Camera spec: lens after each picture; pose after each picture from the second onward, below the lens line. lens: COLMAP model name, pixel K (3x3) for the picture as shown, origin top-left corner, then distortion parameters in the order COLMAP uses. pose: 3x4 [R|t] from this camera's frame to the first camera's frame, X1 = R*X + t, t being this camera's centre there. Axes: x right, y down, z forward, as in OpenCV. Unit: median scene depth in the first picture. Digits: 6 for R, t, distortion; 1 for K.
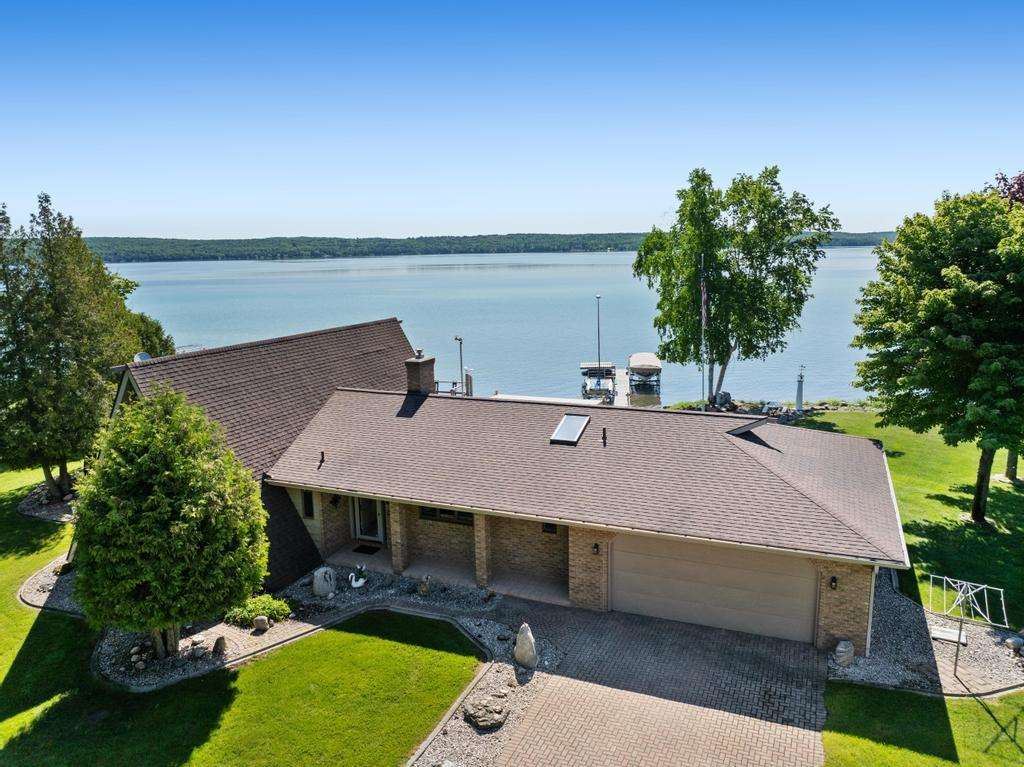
lens RADIAL K [[636.9, 0, 512.4], [0, 636.9, 452.7], [0, 0, 1]] dist [-0.034145, -0.000350]
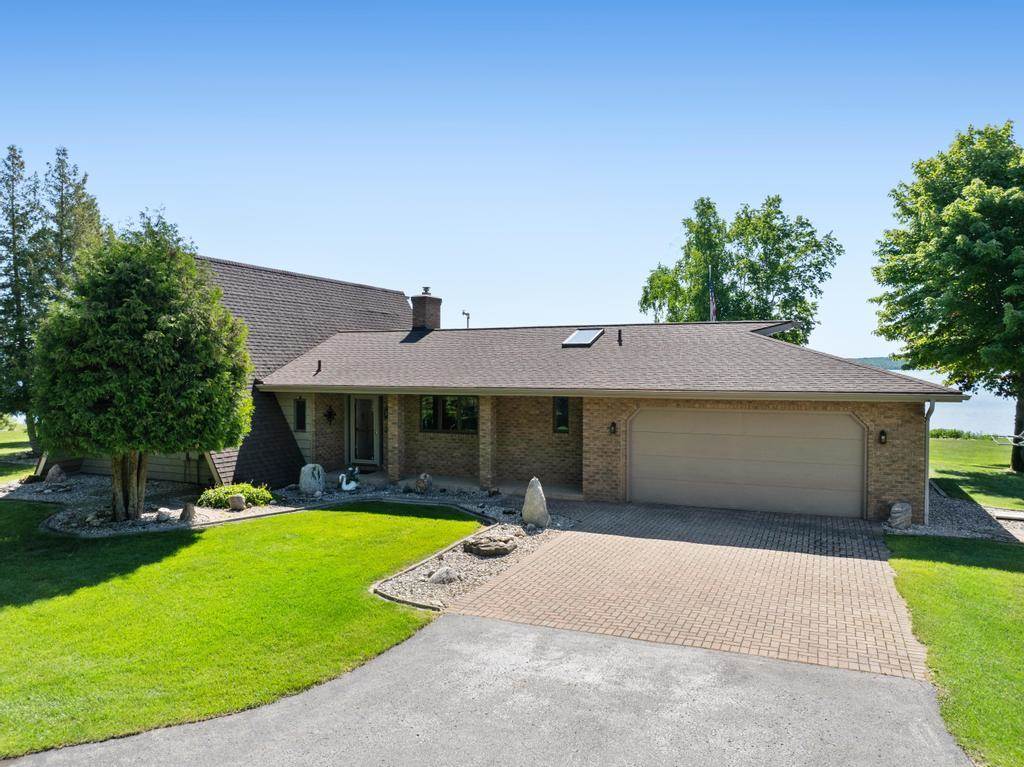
lens RADIAL K [[636.9, 0, 512.4], [0, 636.9, 452.7], [0, 0, 1]] dist [-0.034145, -0.000350]
pose [[0.999778, 0.020488, -0.004874, -0.006110], [-0.020970, 0.989863, -0.140472, 0.275331], [0.001947, 0.140543, 0.990073, 0.092777]]
